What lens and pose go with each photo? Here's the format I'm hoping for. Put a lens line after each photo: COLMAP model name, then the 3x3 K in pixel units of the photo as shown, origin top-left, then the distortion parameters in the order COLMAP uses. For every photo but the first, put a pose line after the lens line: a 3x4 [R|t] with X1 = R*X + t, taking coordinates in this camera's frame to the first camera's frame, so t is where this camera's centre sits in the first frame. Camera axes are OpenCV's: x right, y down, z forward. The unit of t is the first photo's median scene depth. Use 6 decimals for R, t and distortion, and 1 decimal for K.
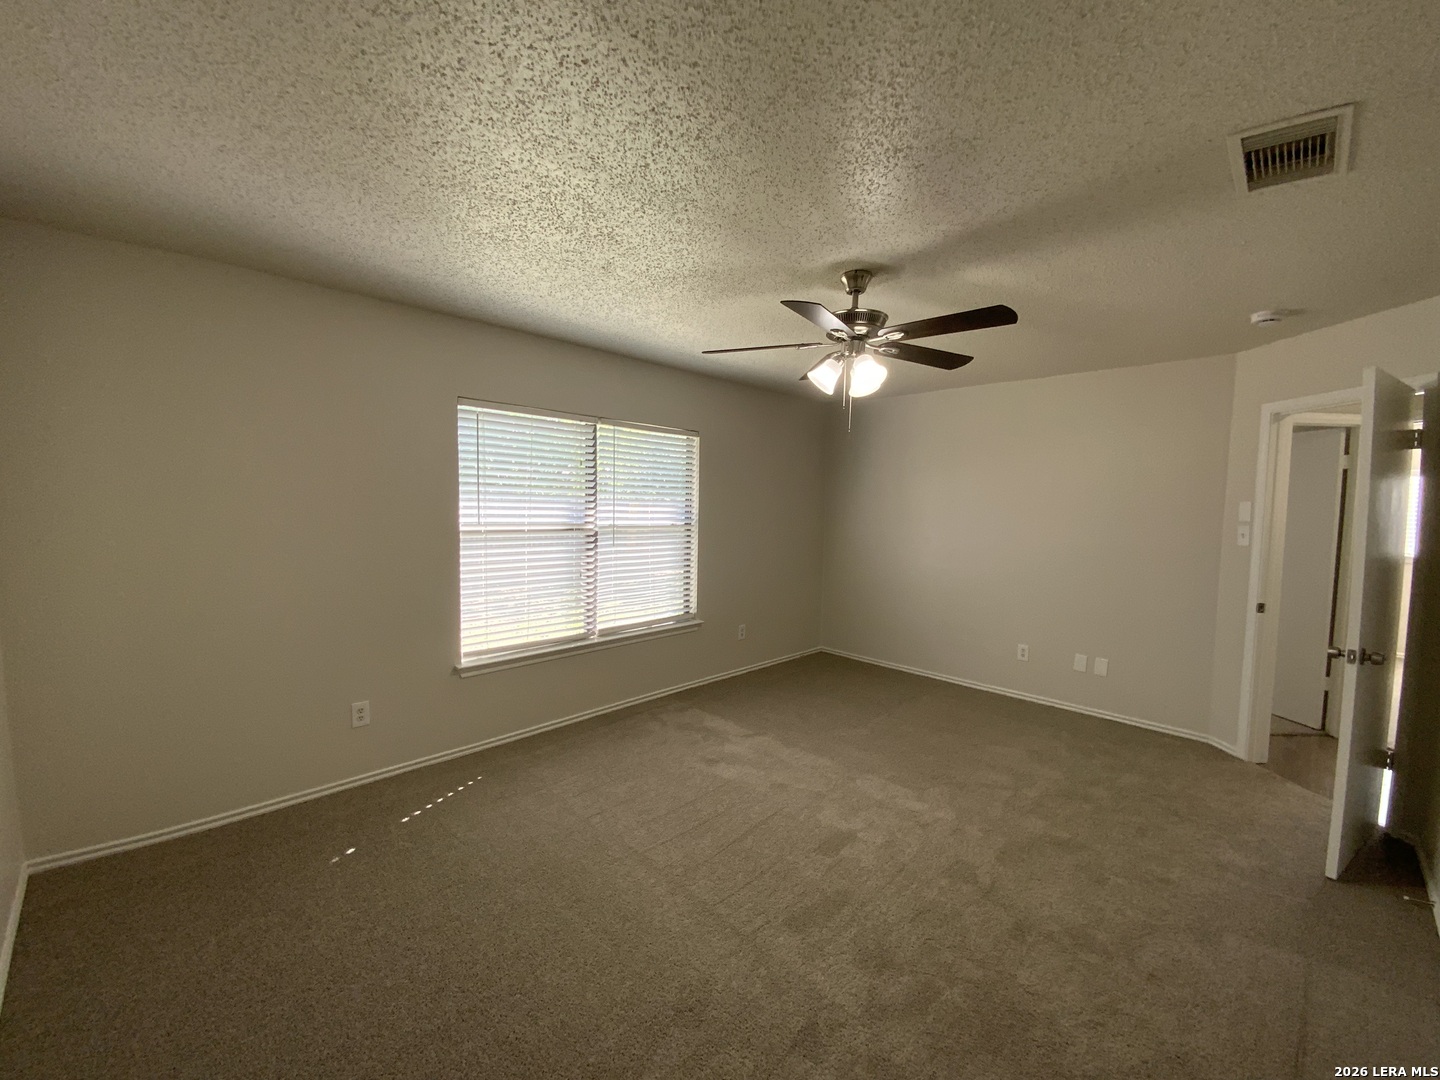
lens RADIAL K [[582.2, 0, 722.7], [0, 582.2, 541.6], [0, 0, 1]] dist [0.017185, -0.017571]
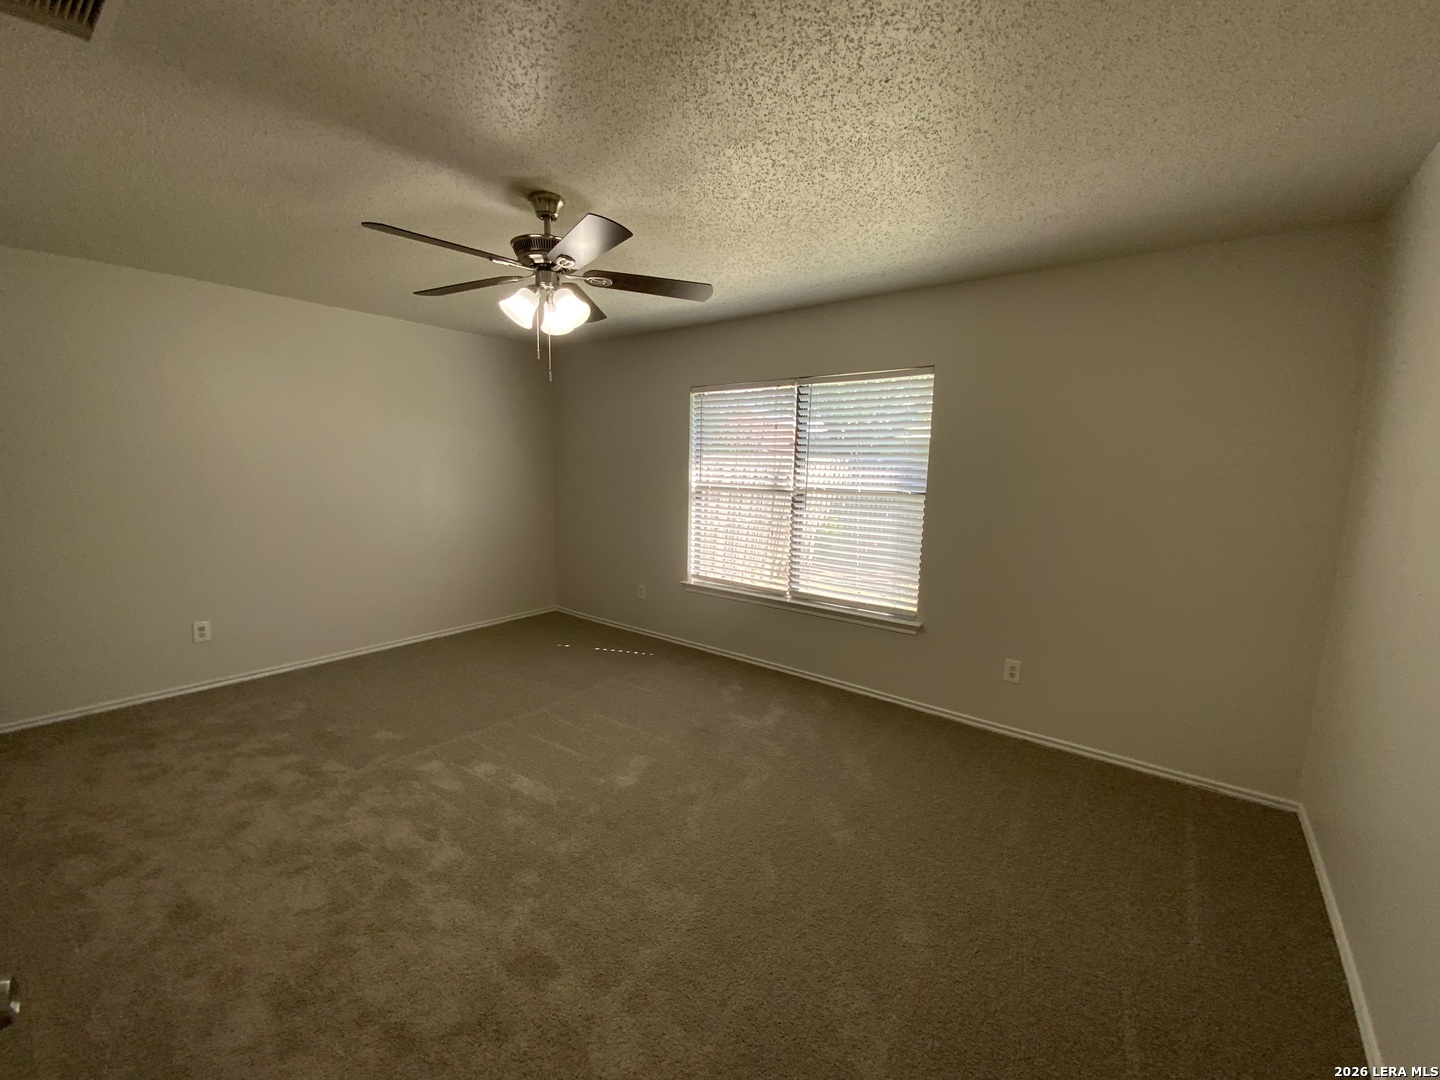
lens RADIAL K [[582.2, 0, 722.7], [0, 582.2, 541.6], [0, 0, 1]] dist [0.017185, -0.017571]
pose [[0.094717, 0.118612, -0.988413, 0.776633], [-0.074559, 0.990933, 0.111769, -0.038894], [0.992708, 0.063109, 0.102702, 0.781739]]
